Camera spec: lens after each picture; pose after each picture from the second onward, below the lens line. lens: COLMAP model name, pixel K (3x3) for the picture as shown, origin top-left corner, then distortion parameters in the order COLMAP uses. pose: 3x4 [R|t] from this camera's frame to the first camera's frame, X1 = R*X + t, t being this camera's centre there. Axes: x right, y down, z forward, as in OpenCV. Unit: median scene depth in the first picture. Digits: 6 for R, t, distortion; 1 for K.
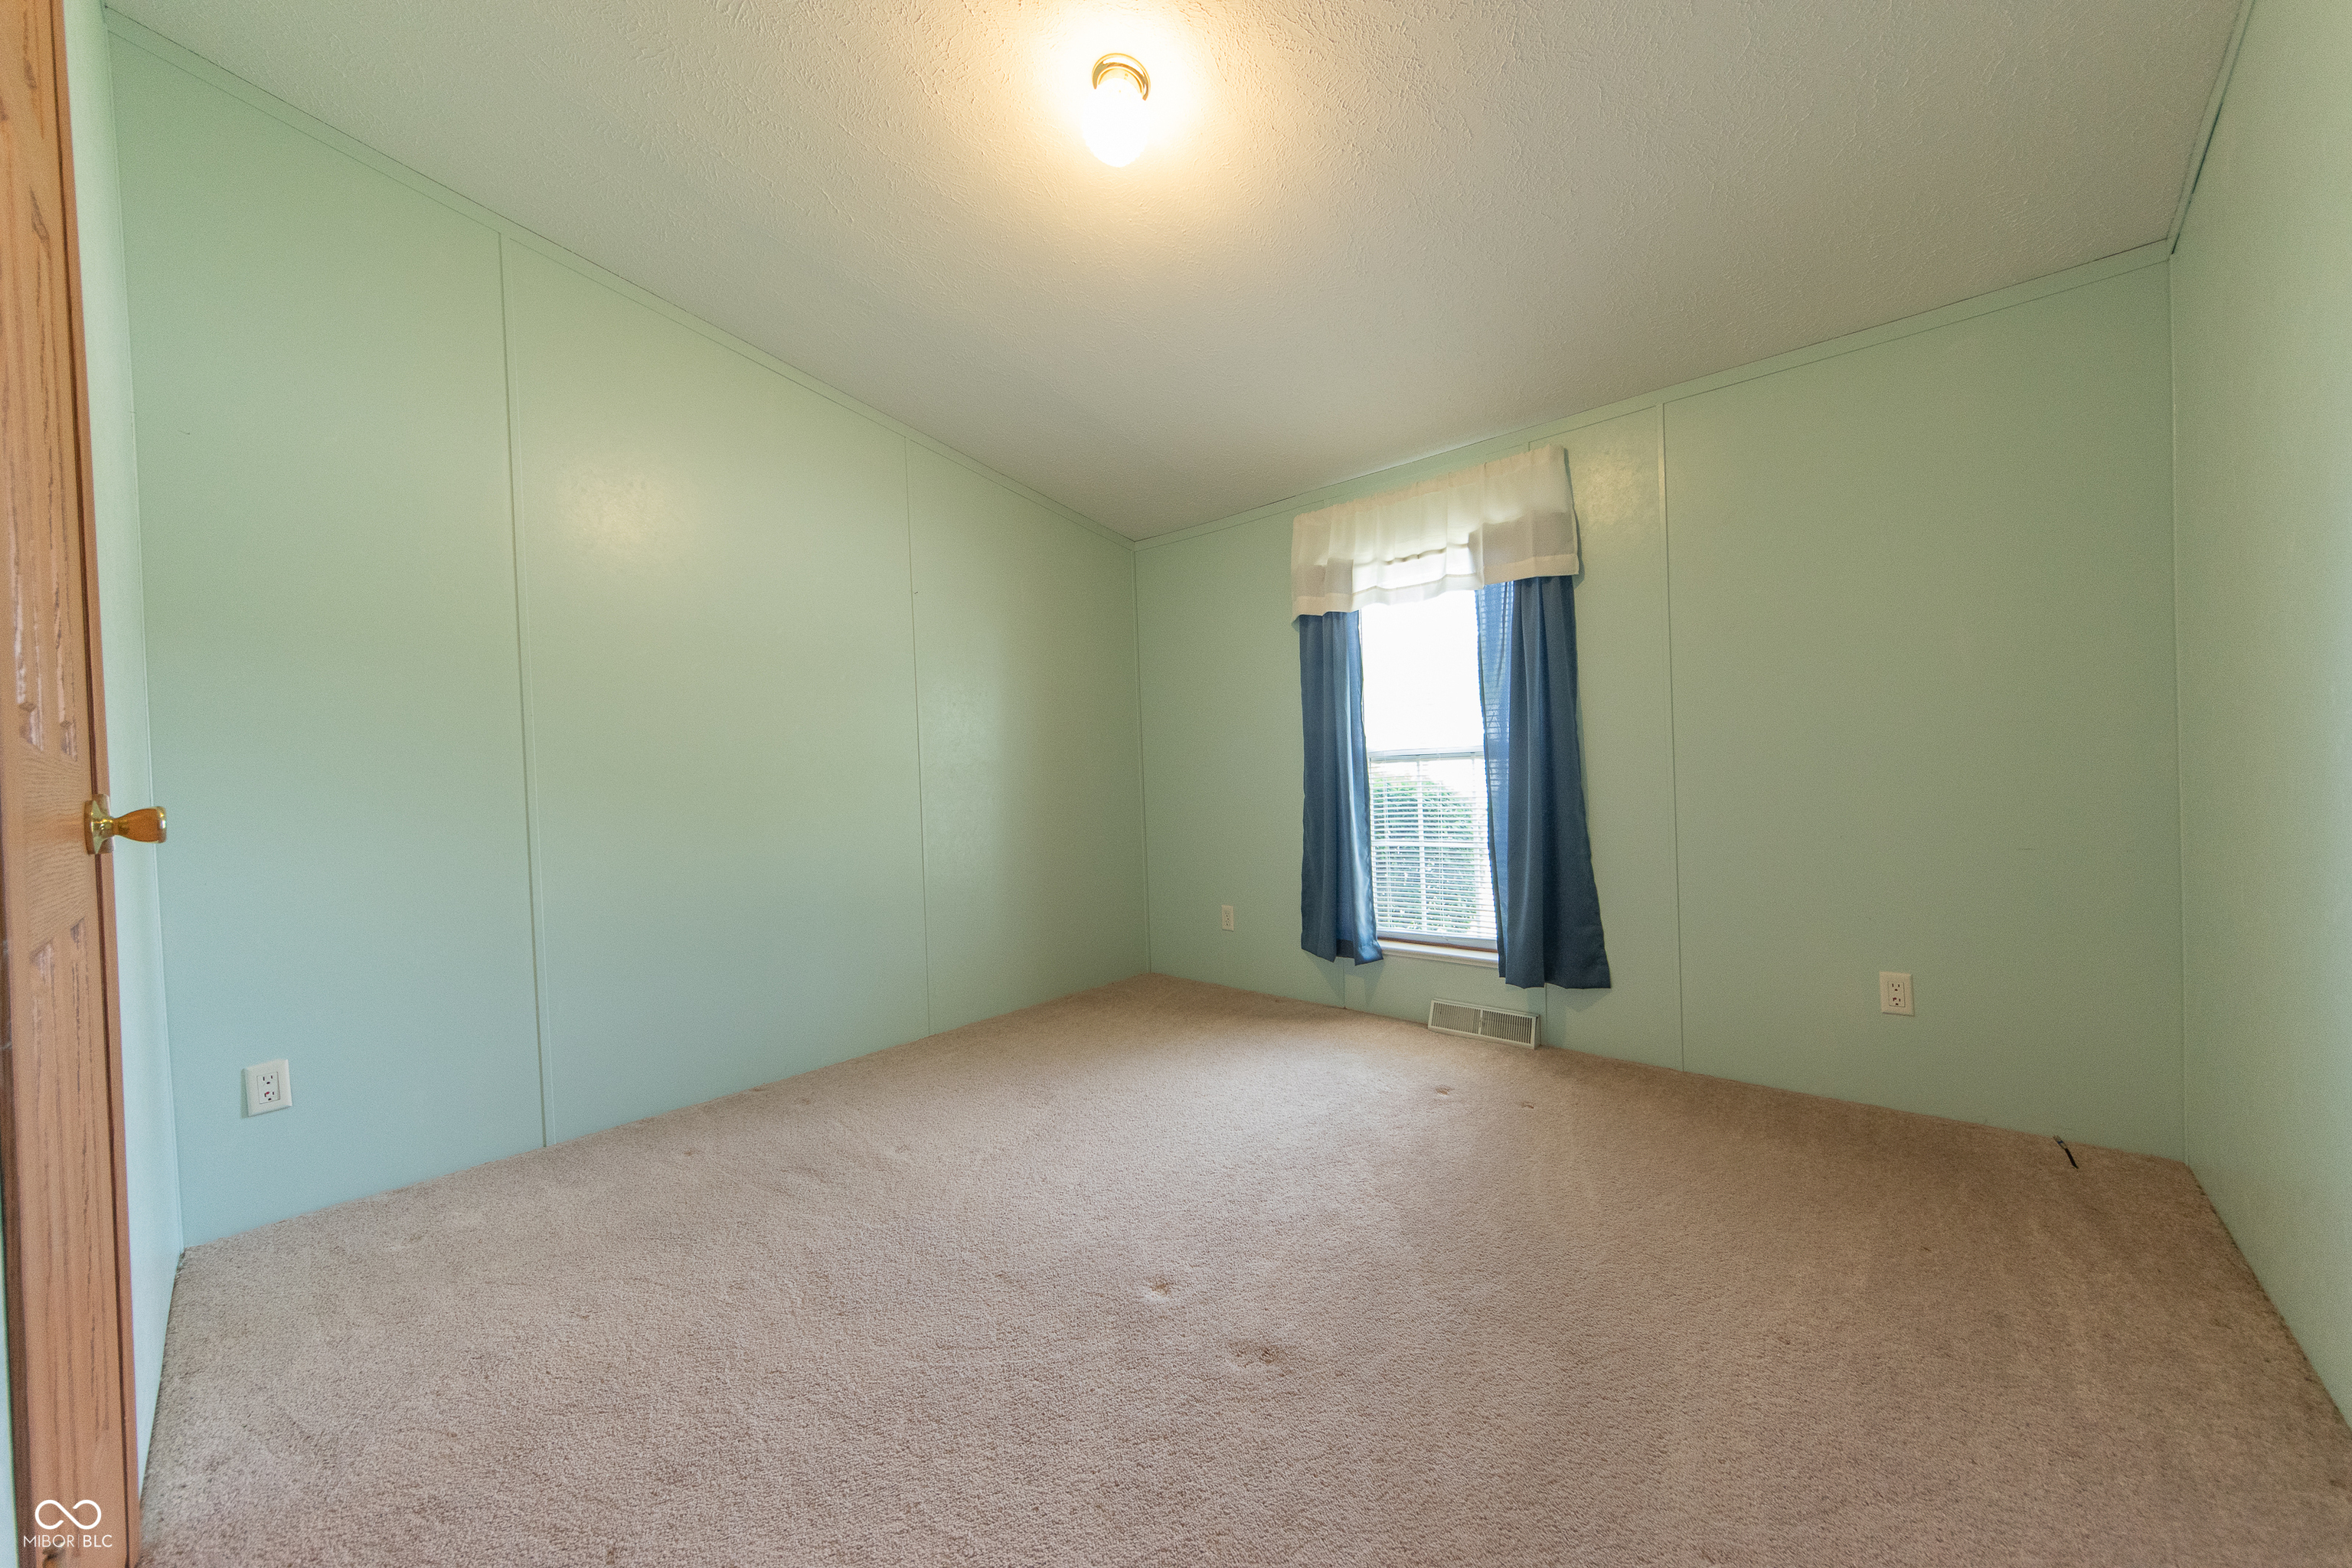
lens RADIAL K [[812.7, 0, 1176.2], [0, 812.7, 791.3], [0, 0, 1]] dist [0.000812, -0.000059]
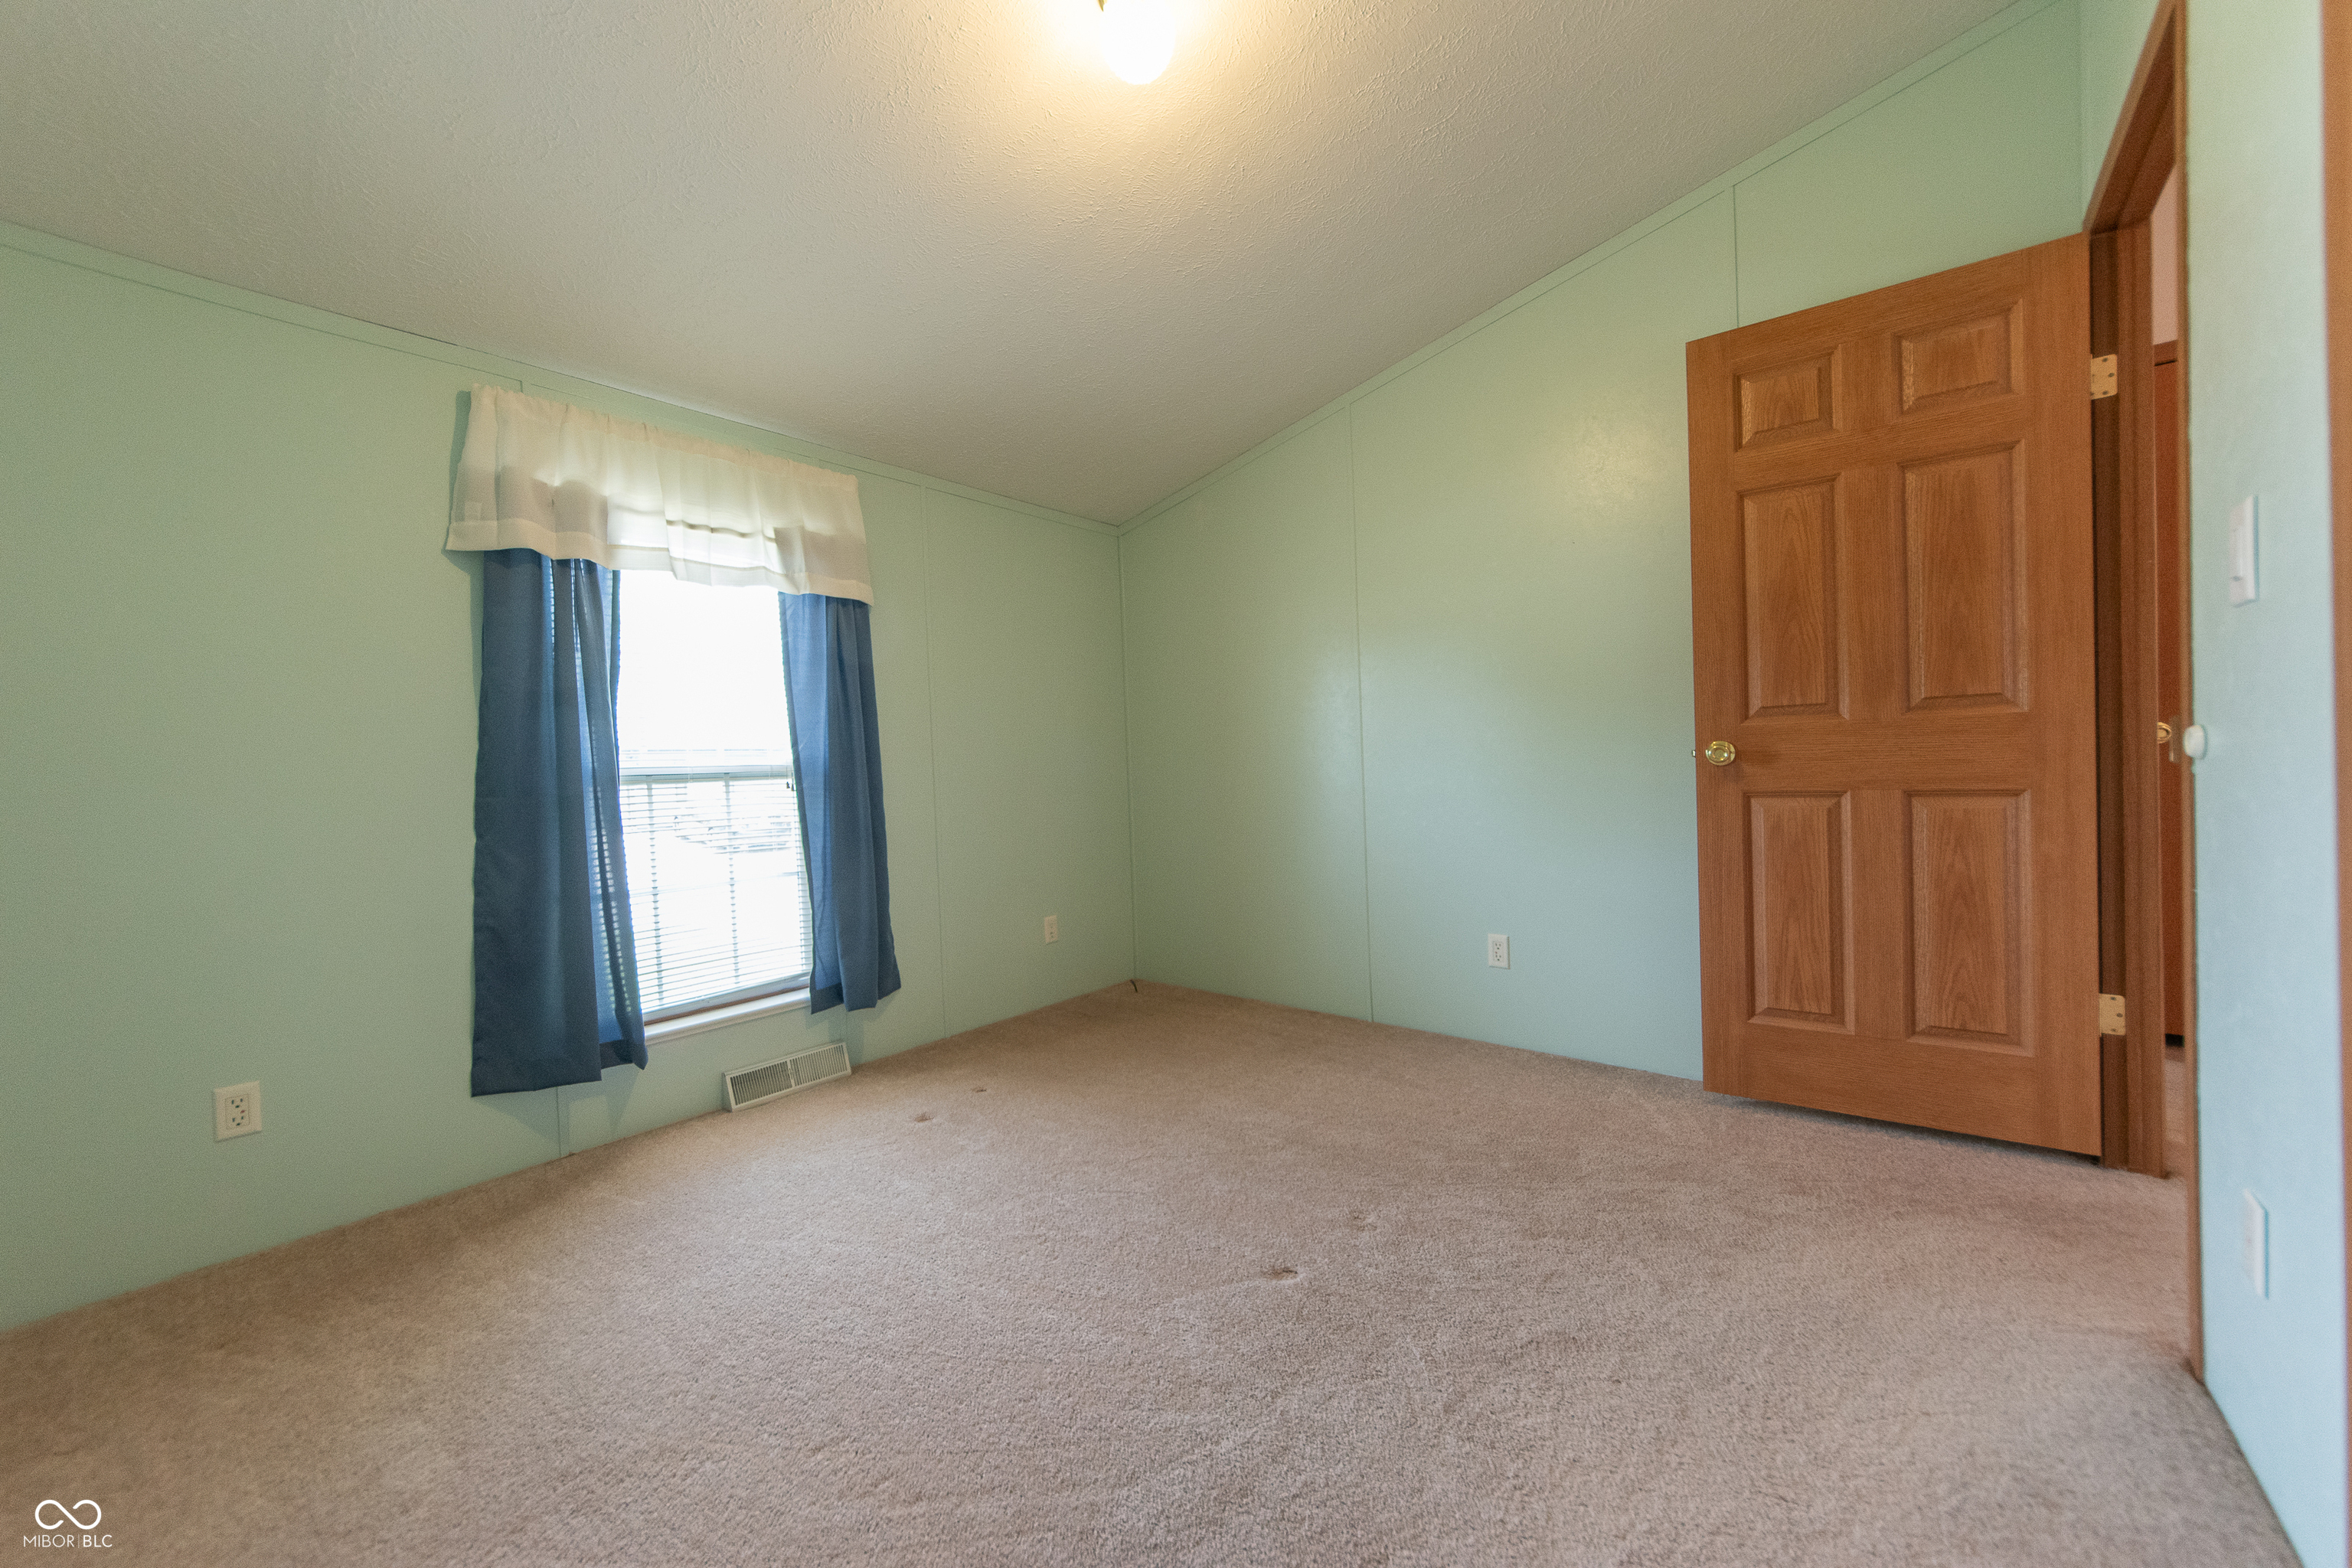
lens RADIAL K [[869.1, 0, 1120.5], [0, 869.1, 797.6], [0, 0, 1]] dist [0.001970, -0.007733]
pose [[0.000128, 0.004392, 0.999990, -0.571229], [0.059956, 0.998191, -0.004391, 0.006770], [-0.998201, 0.059956, -0.000136, 0.607894]]
